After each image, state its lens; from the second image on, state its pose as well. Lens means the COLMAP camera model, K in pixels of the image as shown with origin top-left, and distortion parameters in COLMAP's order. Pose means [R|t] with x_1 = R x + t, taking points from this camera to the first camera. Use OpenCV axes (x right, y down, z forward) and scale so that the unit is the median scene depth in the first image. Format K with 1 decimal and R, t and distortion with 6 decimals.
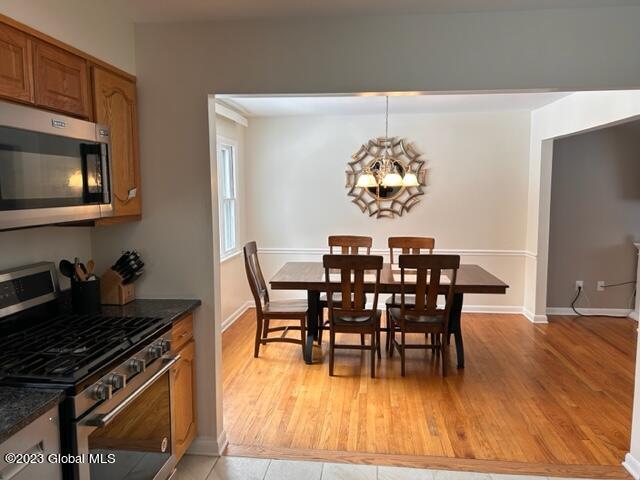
lens RADIAL K [[482.9, 0, 319.6], [0, 482.9, 242.0], [0, 0, 1]] dist [0.054147, -0.050858]
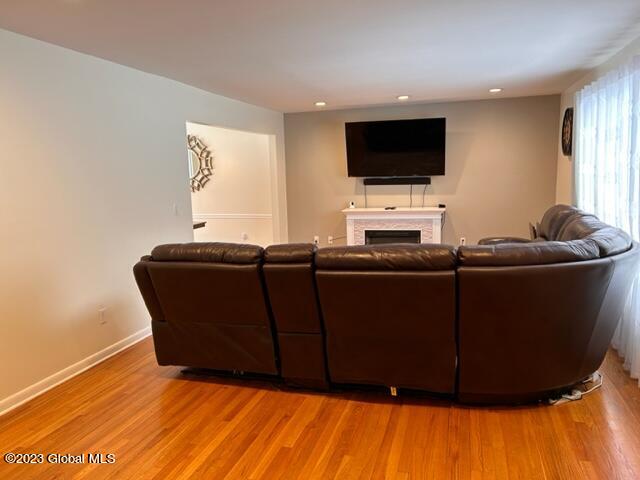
lens RADIAL K [[482.9, 0, 319.6], [0, 482.9, 242.0], [0, 0, 1]] dist [0.054147, -0.050858]
pose [[0.984681, 0.007206, -0.174217, 0.778740], [-0.001595, 0.999476, 0.032322, 0.051370], [0.174359, -0.031549, 0.984177, -0.343874]]
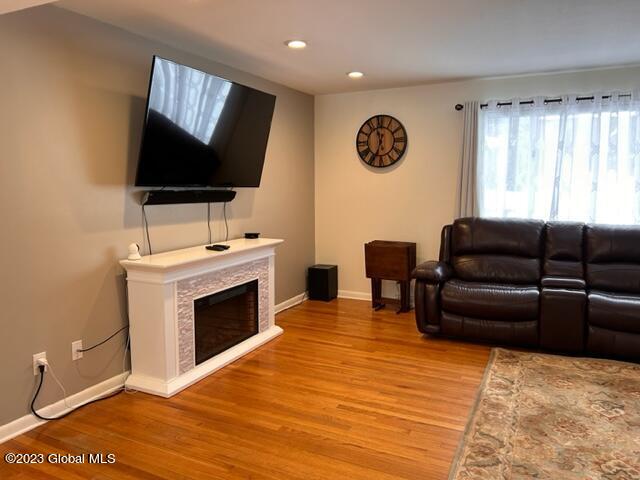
lens RADIAL K [[482.9, 0, 319.6], [0, 482.9, 242.0], [0, 0, 1]] dist [0.054147, -0.050858]
pose [[0.336682, -0.105800, 0.935656, 0.182331], [0.103089, 0.991836, 0.075057, -0.037746], [-0.935958, 0.071186, 0.344840, 0.562376]]
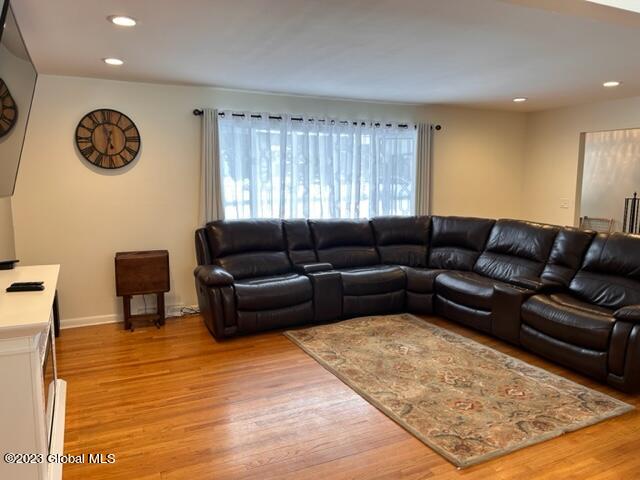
lens RADIAL K [[482.9, 0, 319.6], [0, 482.9, 242.0], [0, 0, 1]] dist [0.054147, -0.050858]
pose [[-0.534269, -0.099981, 0.839381, 0.221625], [0.098961, 0.978755, 0.179571, -0.090523], [-0.839502, 0.179005, -0.513024, 0.911364]]
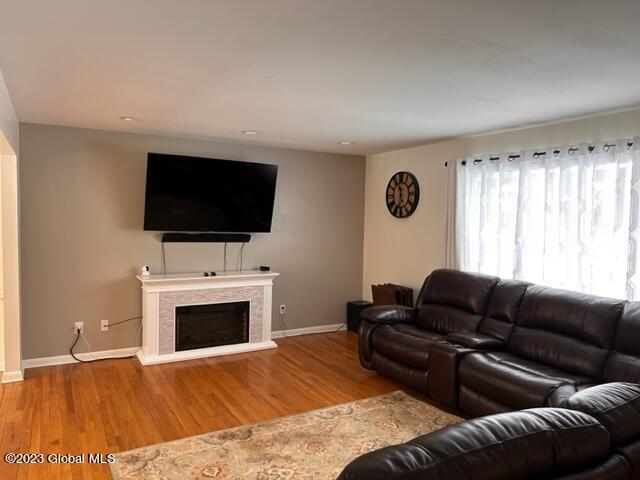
lens RADIAL K [[484.5, 0, 325.0], [0, 484.5, 240.4], [0, 0, 1]] dist [0.046264, -0.008039]
pose [[0.807845, -0.003016, 0.589387, 0.371147], [0.037243, 0.998250, -0.045940, -0.009058], [-0.588216, 0.059063, 0.806544, 0.029056]]
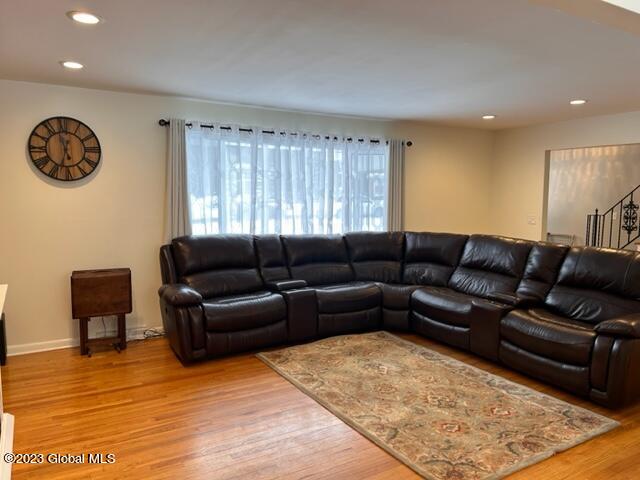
lens RADIAL K [[481.5, 0, 323.7], [0, 481.5, 243.7], [0, 0, 1]] dist [0.061086, -0.061646]
pose [[-0.602729, -0.068623, 0.794990, 0.256918], [0.090301, 0.984029, 0.153404, -0.082796], [-0.792820, 0.164250, -0.586906, 0.909253]]
